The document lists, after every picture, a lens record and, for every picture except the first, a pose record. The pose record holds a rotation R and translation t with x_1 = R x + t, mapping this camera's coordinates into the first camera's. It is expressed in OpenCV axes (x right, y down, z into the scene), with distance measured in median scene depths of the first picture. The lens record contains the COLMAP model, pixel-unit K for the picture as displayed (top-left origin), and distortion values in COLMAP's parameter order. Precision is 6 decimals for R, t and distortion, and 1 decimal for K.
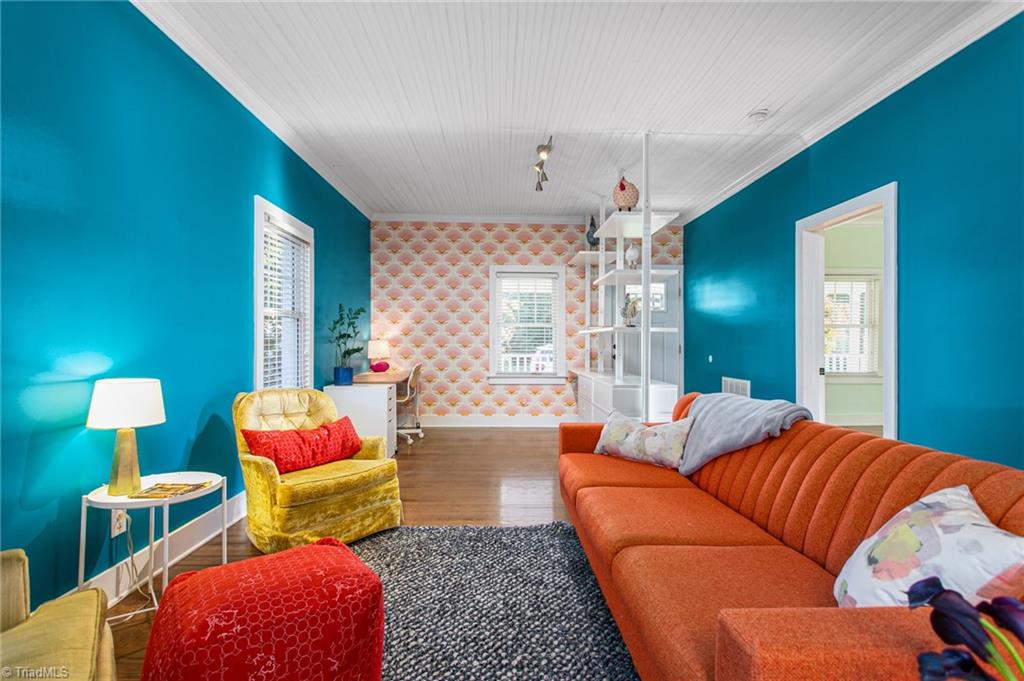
lens RADIAL K [[497.2, 0, 512.9], [0, 497.2, 343.6], [0, 0, 1]] dist [0.001022, 0.002363]
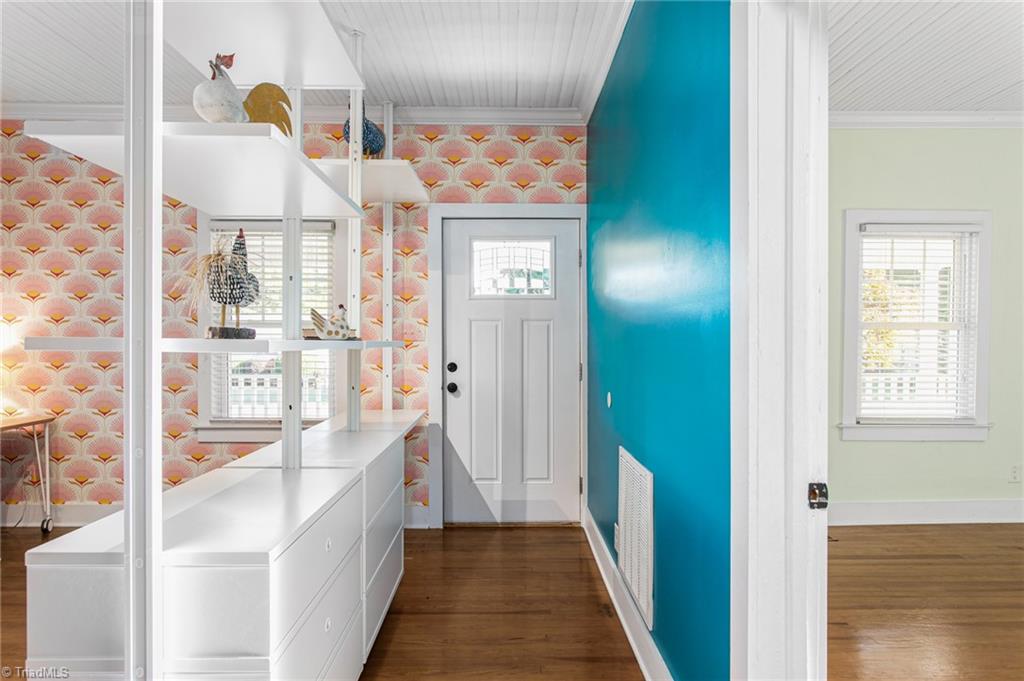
lens RADIAL K [[585.1, 0, 514.7], [0, 585.1, 346.5], [0, 0, 1]] dist [-0.013137, 0.003661]
pose [[0.999891, -0.000800, -0.014771, 0.279265], [0.000823, 0.999999, 0.001507, -0.016098], [0.014769, -0.001519, 0.999890, 0.411552]]
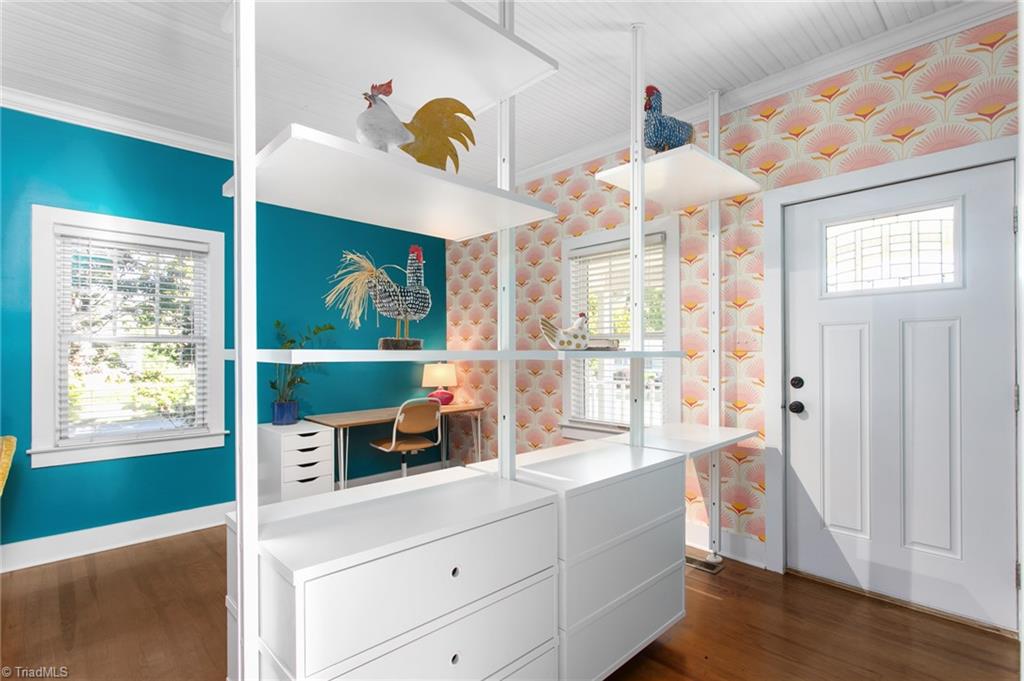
lens RADIAL K [[497.2, 0, 514.9], [0, 497.2, 355.5], [0, 0, 1]] dist [0.001022, 0.002363]
pose [[0.671937, -0.002209, -0.740605, 0.357899], [0.000064, 0.999996, -0.002925, -0.015814], [0.740609, 0.001918, 0.671934, 0.546810]]
